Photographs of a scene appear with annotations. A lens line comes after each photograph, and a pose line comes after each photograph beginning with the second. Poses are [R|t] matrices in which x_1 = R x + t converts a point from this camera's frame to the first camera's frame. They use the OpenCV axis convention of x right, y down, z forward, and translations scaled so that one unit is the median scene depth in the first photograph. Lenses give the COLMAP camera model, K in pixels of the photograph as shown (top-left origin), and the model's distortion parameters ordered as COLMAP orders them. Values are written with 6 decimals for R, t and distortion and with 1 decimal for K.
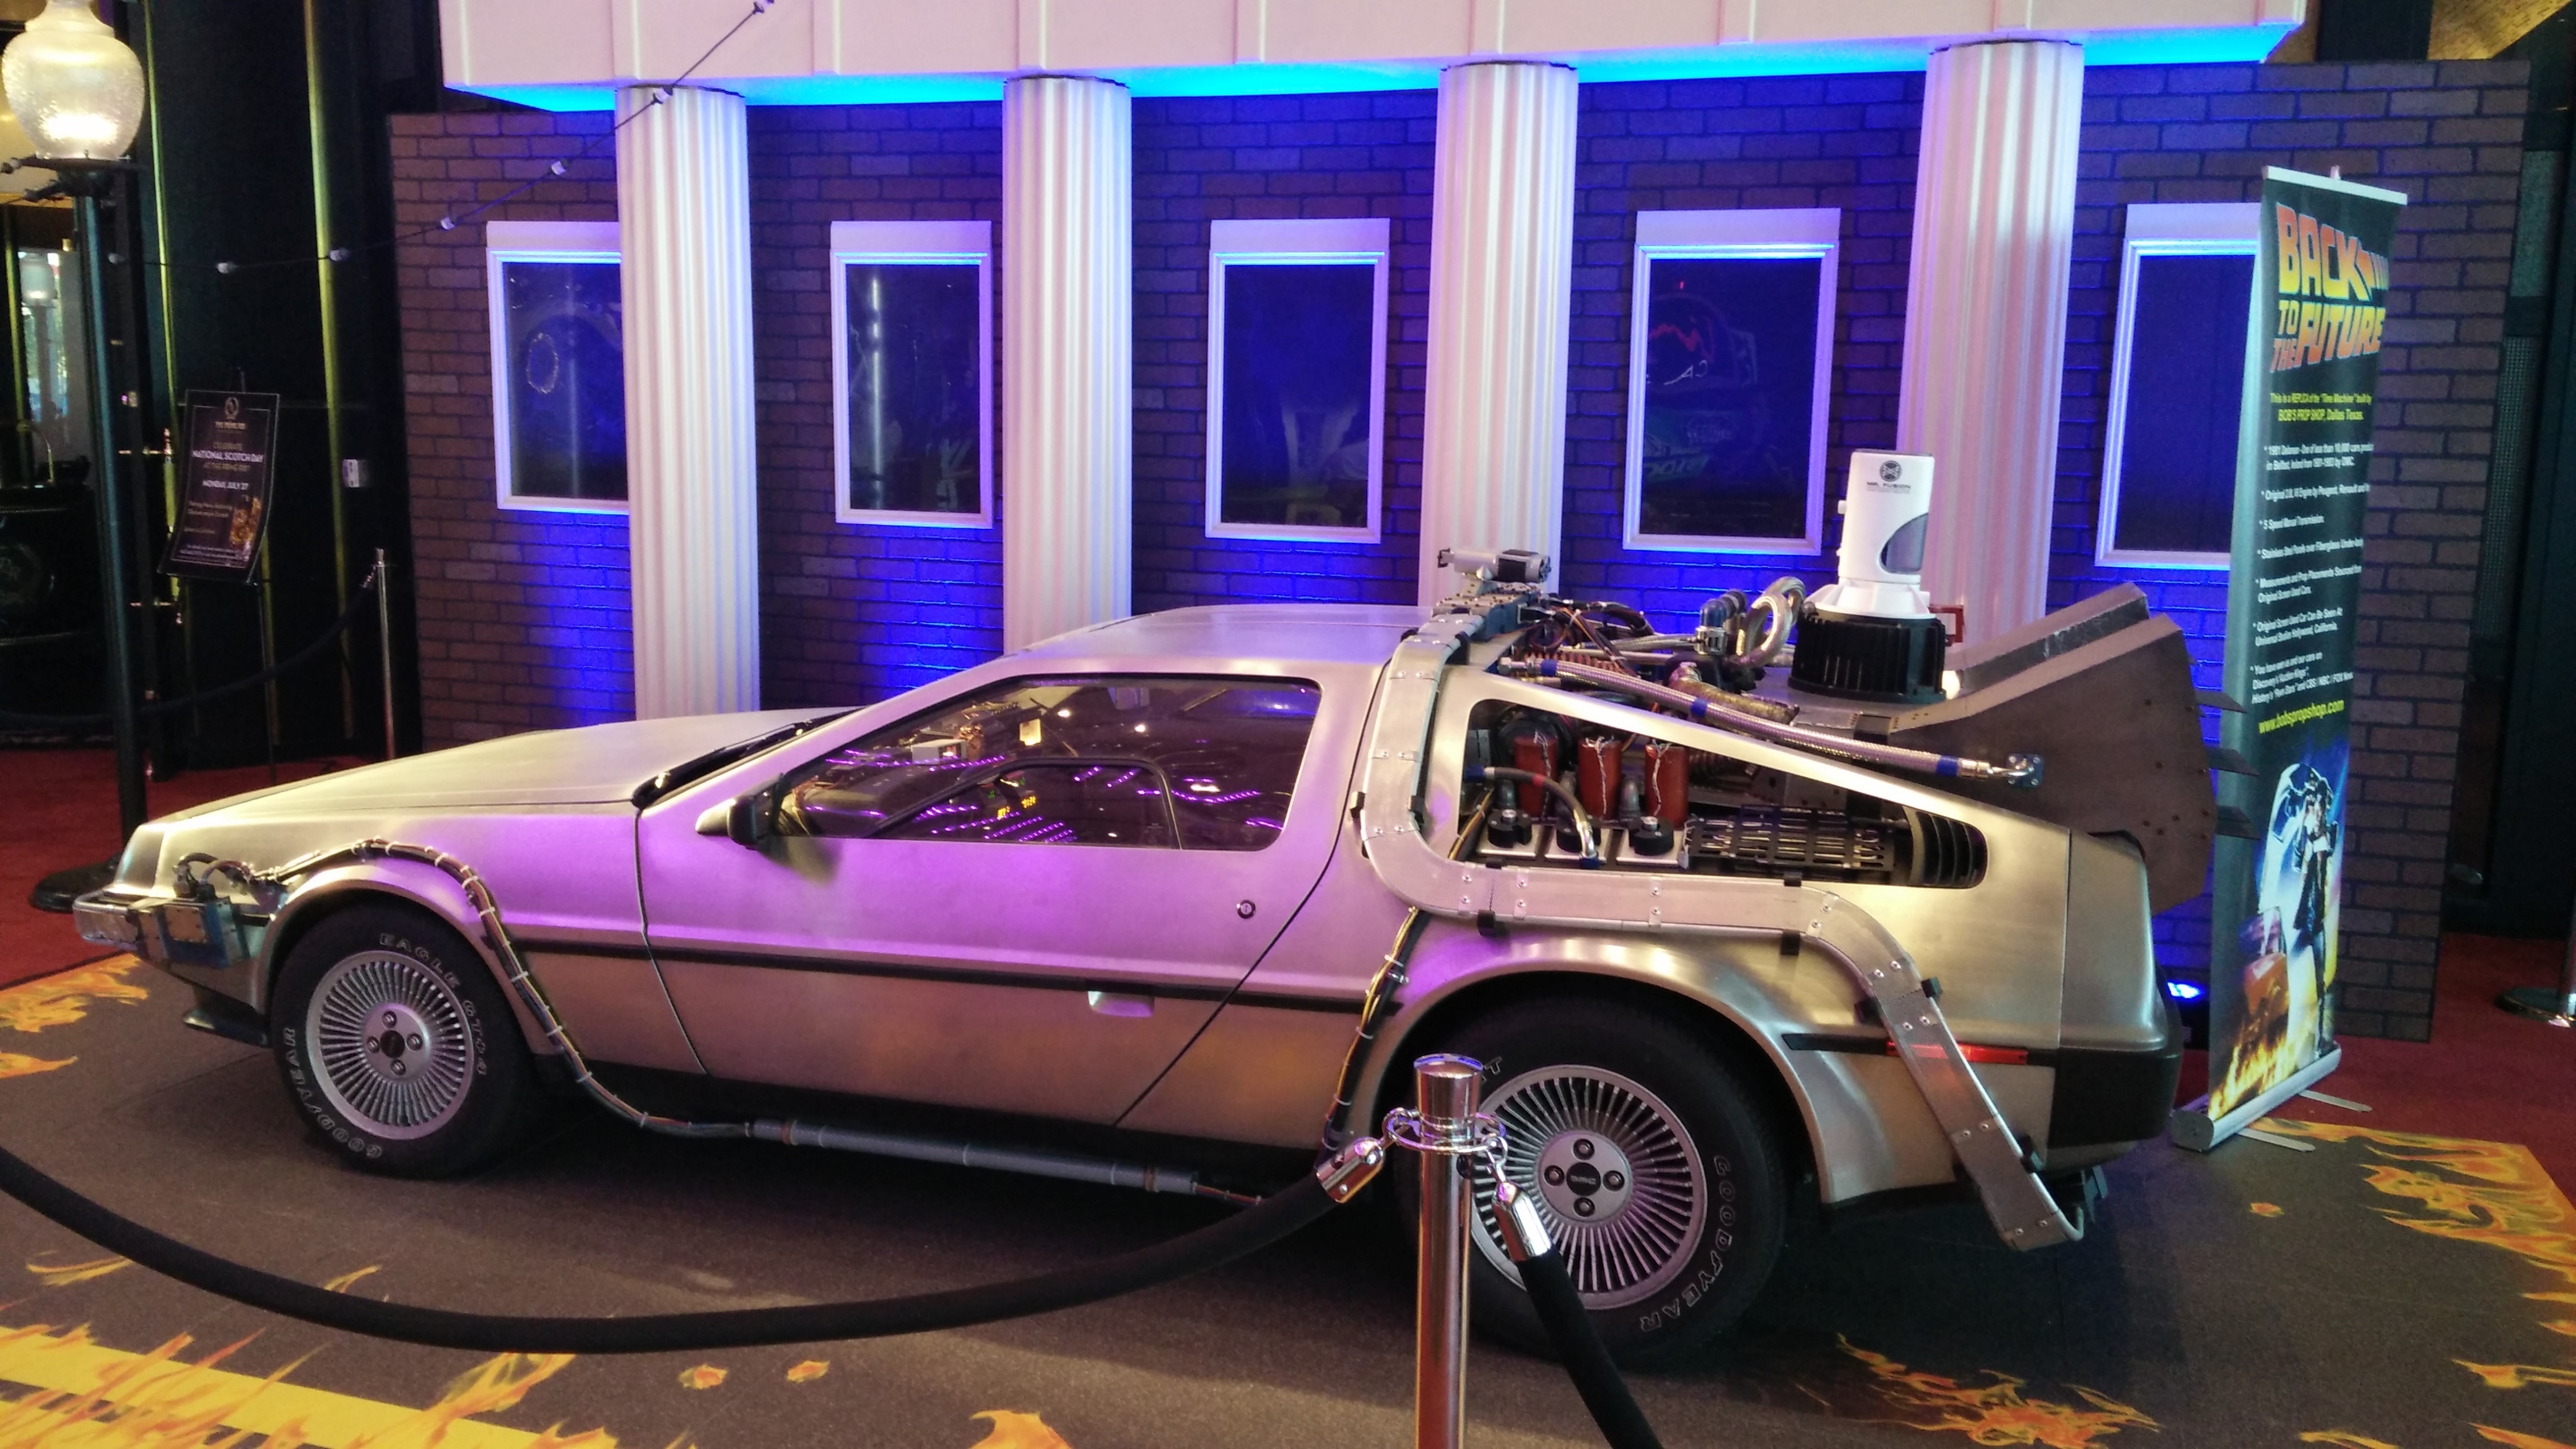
lens RADIAL K [[2076.0, 0, 1288.4], [0, 2076.0, 712.9], [0, 0, 1]] dist [0.056901, -0.030267]
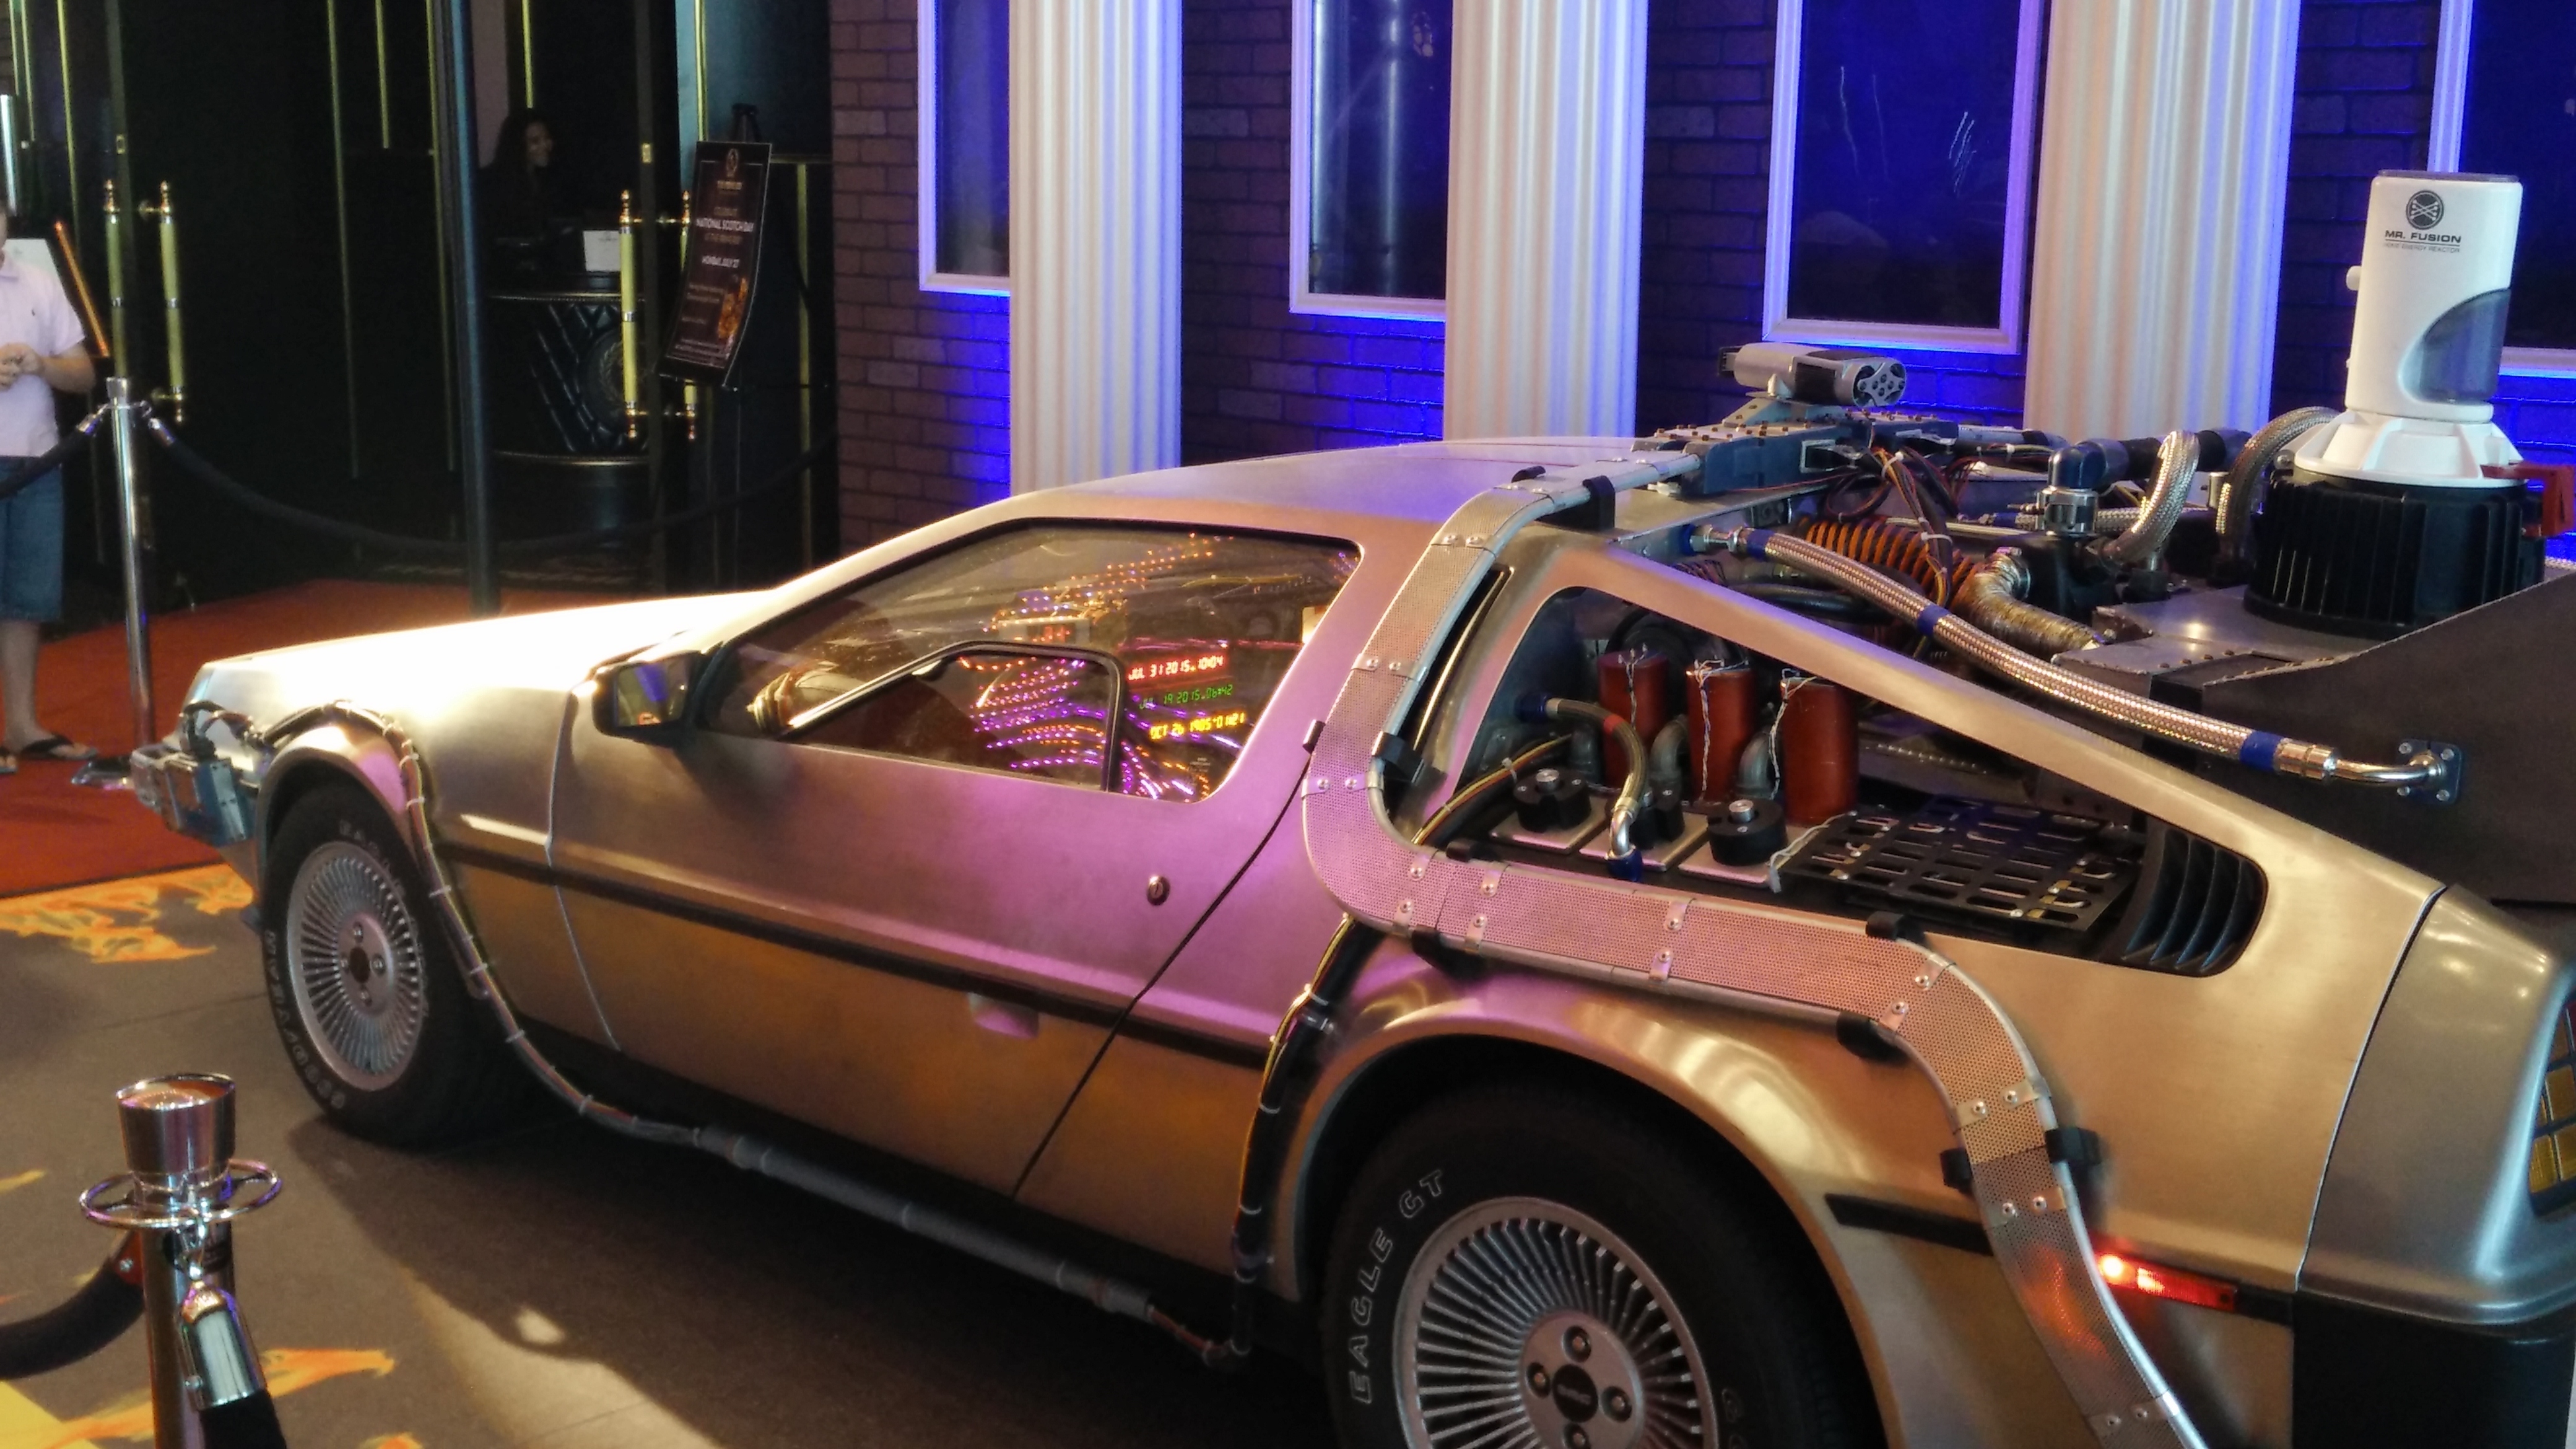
lens RADIAL K [[3016.8, 0, 1287.8], [0, 3016.8, 732.6], [0, 0, 1]] dist [0.031110, 0.000000]
pose [[0.894446, 0.076448, -0.440593, 0.368040], [-0.061798, 0.996956, 0.047528, -0.000626], [0.442886, -0.015283, 0.896448, 0.162378]]
